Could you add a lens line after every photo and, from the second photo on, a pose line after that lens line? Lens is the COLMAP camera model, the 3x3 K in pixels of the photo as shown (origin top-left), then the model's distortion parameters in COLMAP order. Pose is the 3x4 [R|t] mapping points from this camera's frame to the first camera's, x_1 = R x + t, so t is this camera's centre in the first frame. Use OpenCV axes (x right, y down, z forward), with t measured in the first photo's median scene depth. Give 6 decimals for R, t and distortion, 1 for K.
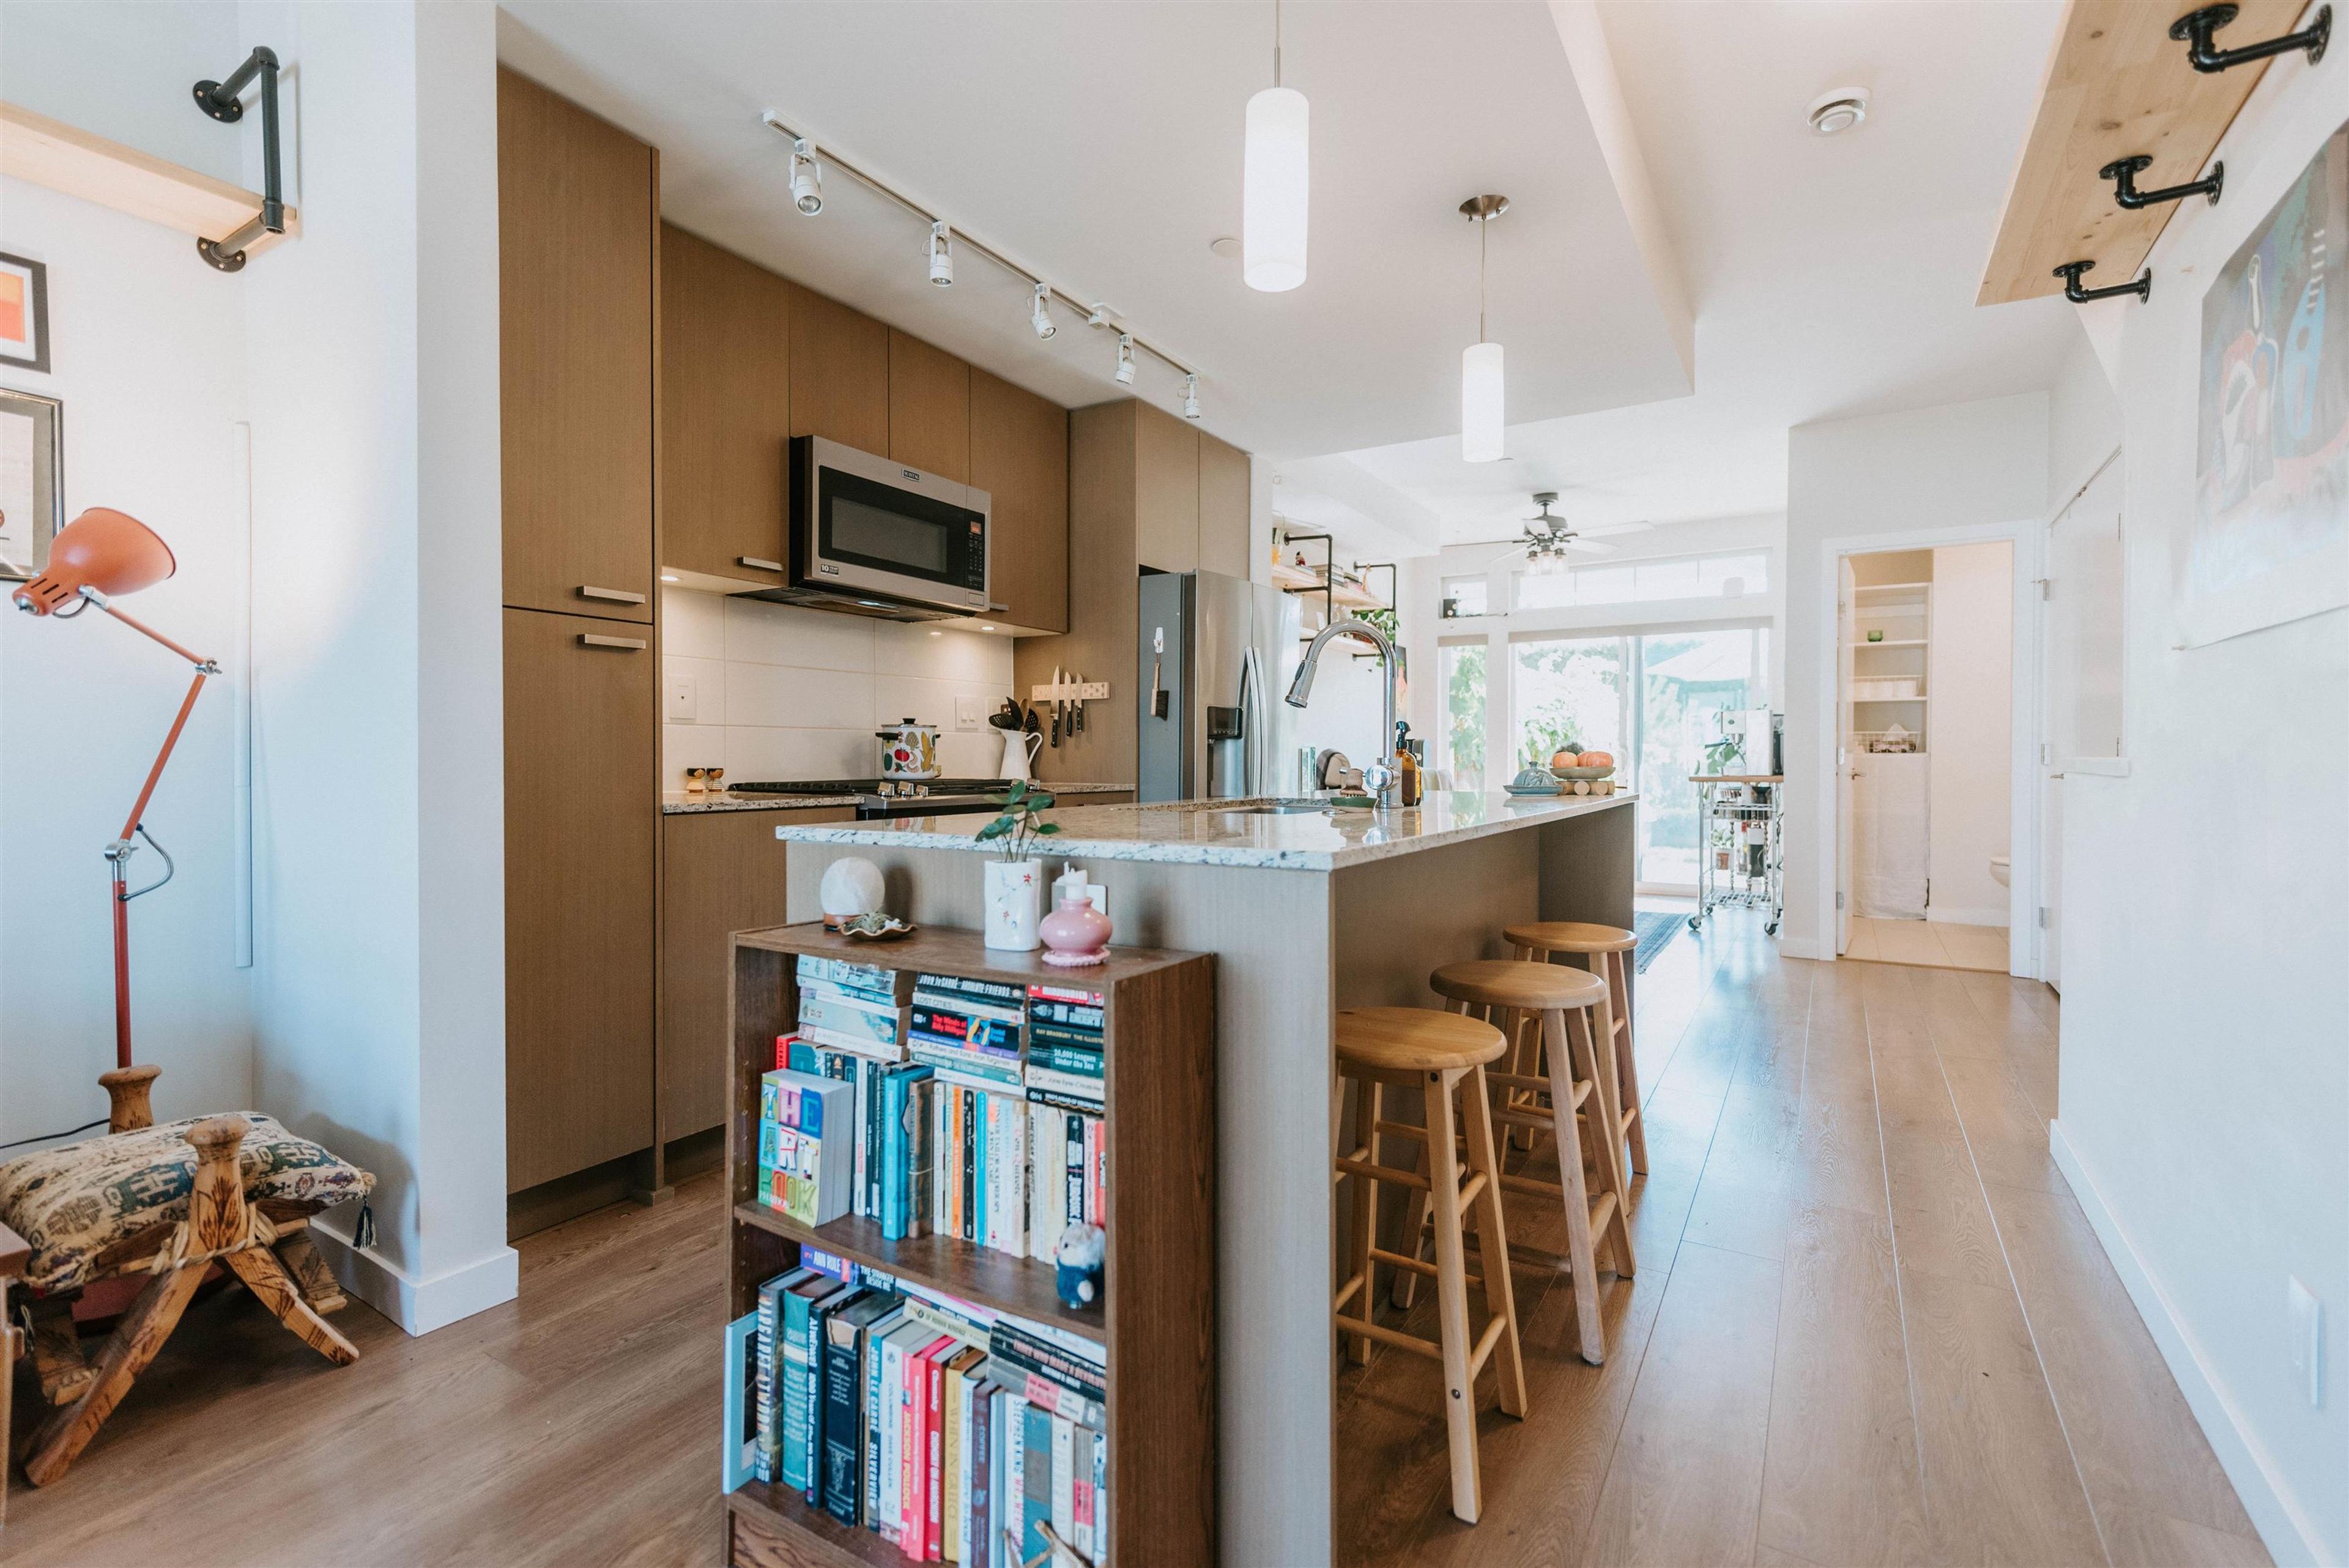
lens RADIAL K [[1048.3, 0, 1201.0], [0, 1048.3, 775.0], [0, 0, 1]] dist [0.012971, 0.001023]
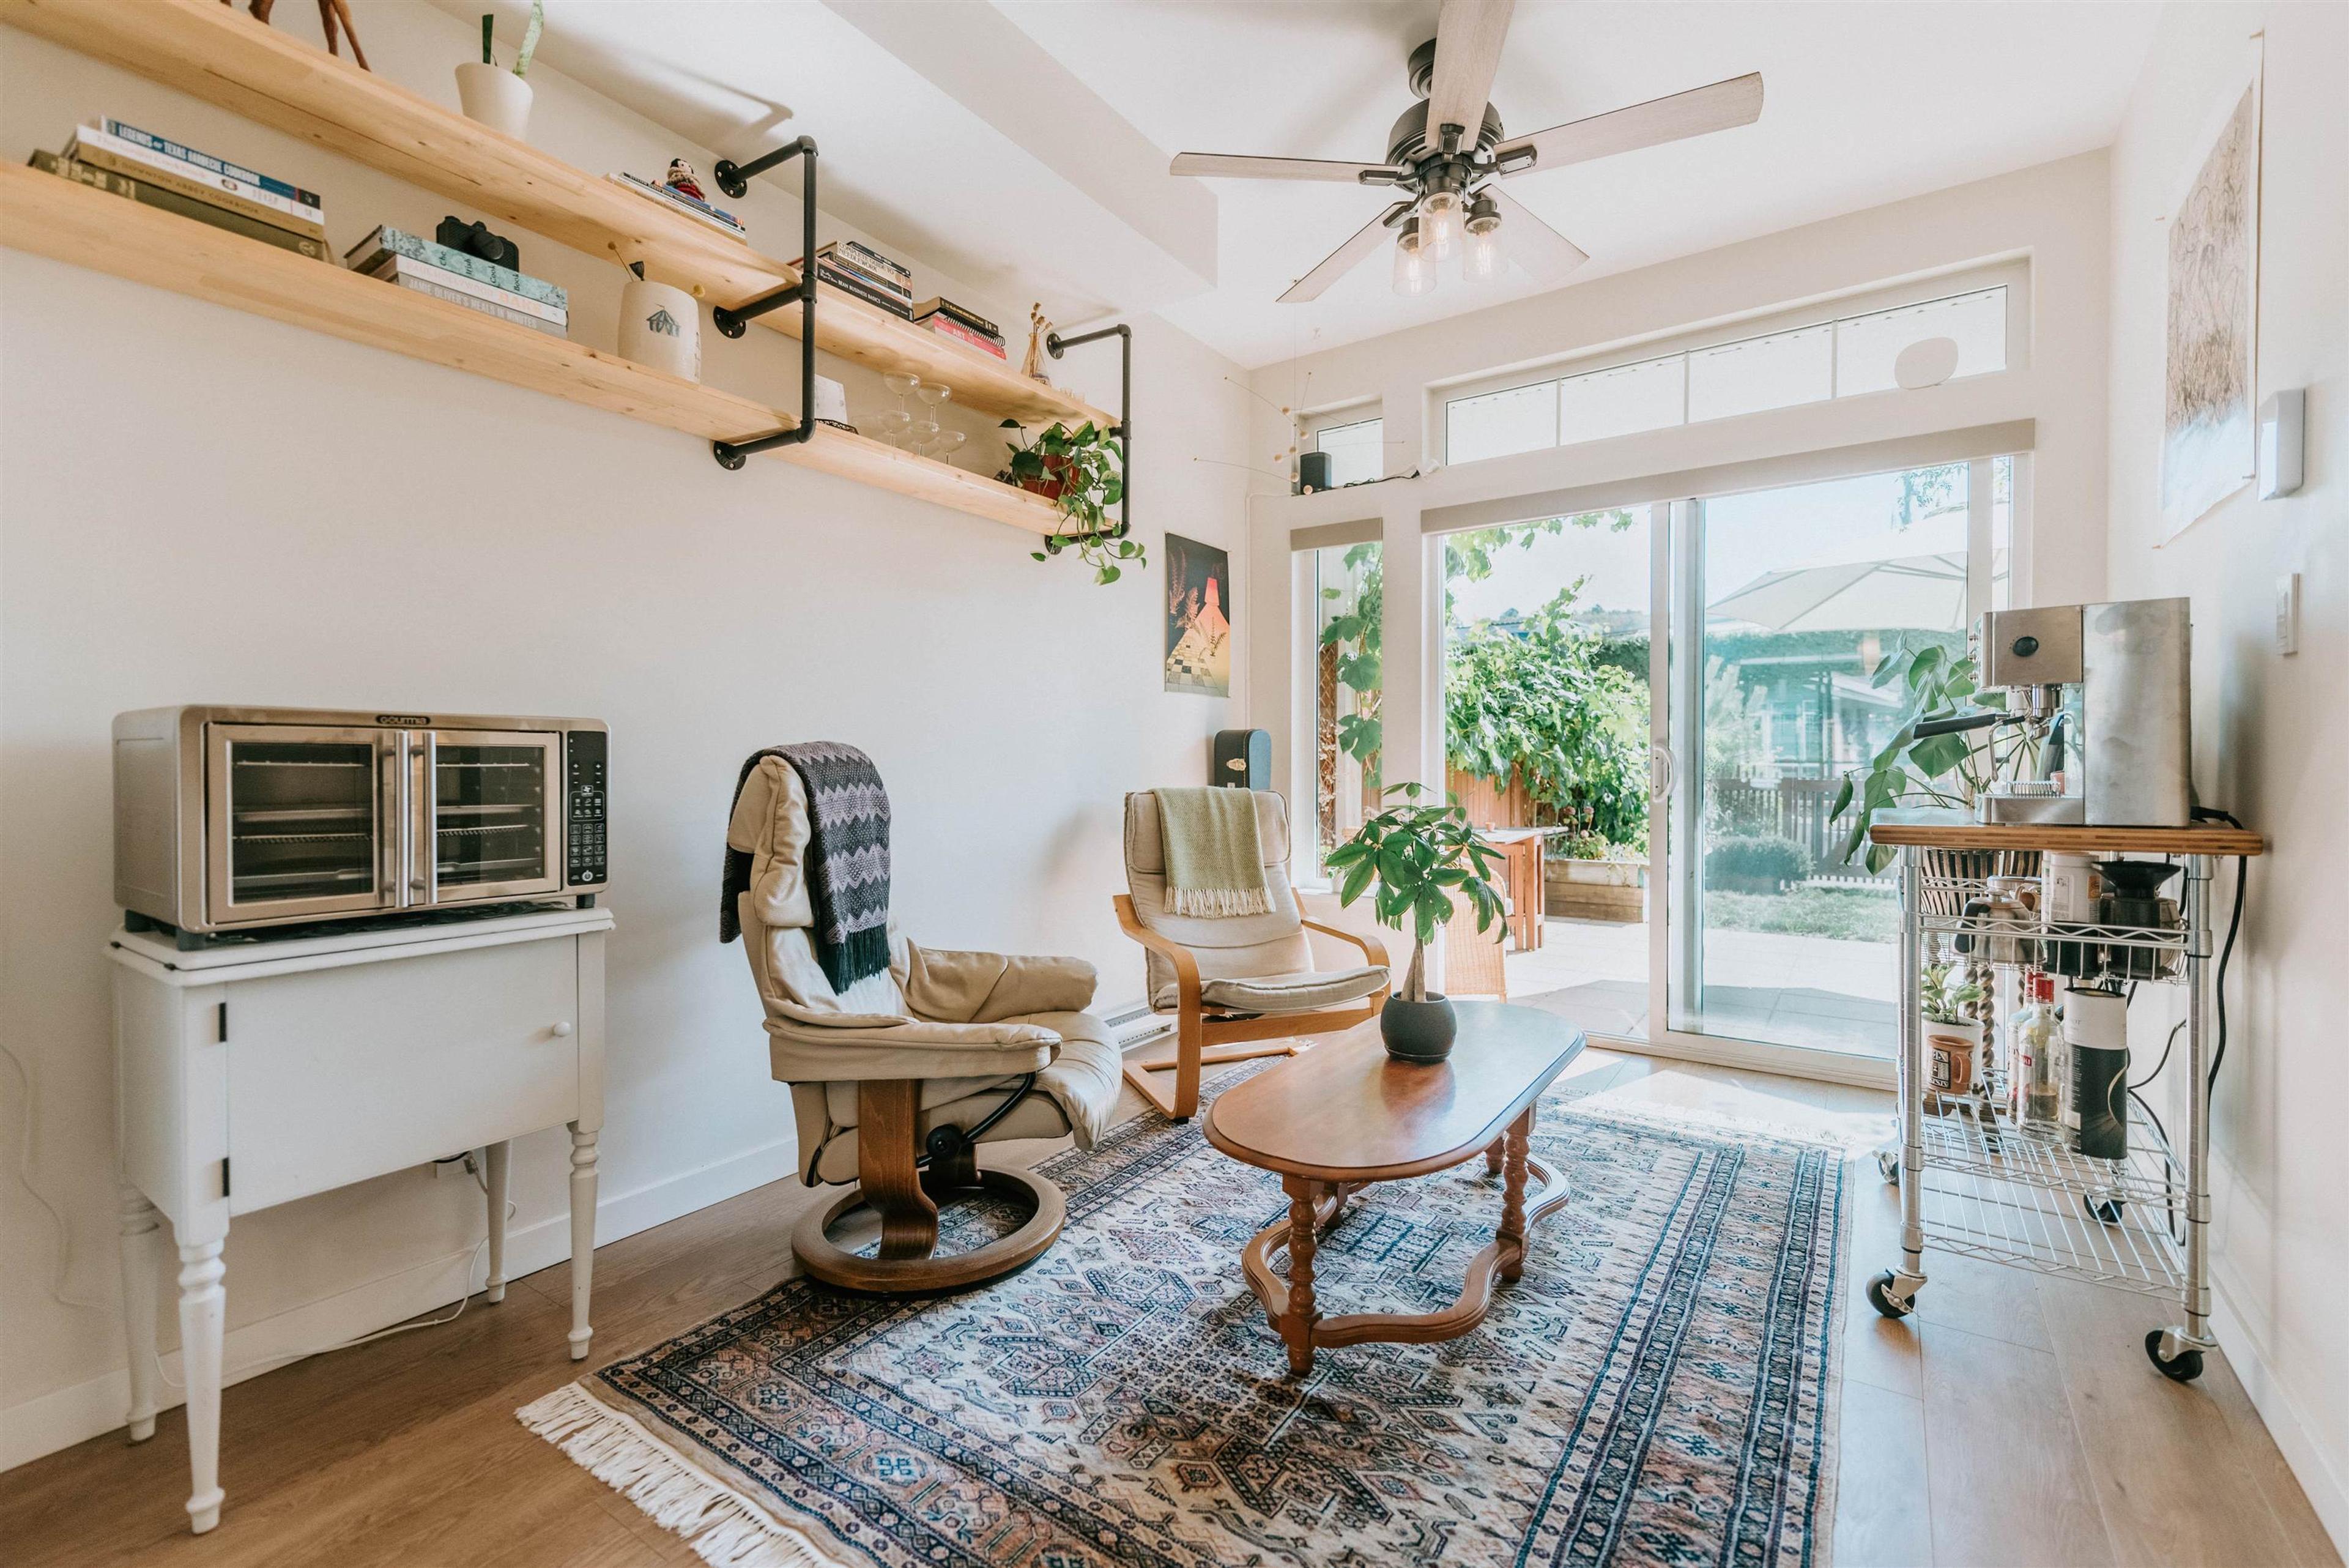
lens RADIAL K [[1048.3, 0, 1176.6], [0, 1048.3, 776.9], [0, 0, 1]] dist [0.012971, 0.001023]
pose [[0.997849, -0.001462, -0.065535, 0.434123], [0.000822, 0.999952, -0.009791, -0.016688], [0.065546, 0.009717, 0.997802, 1.047352]]
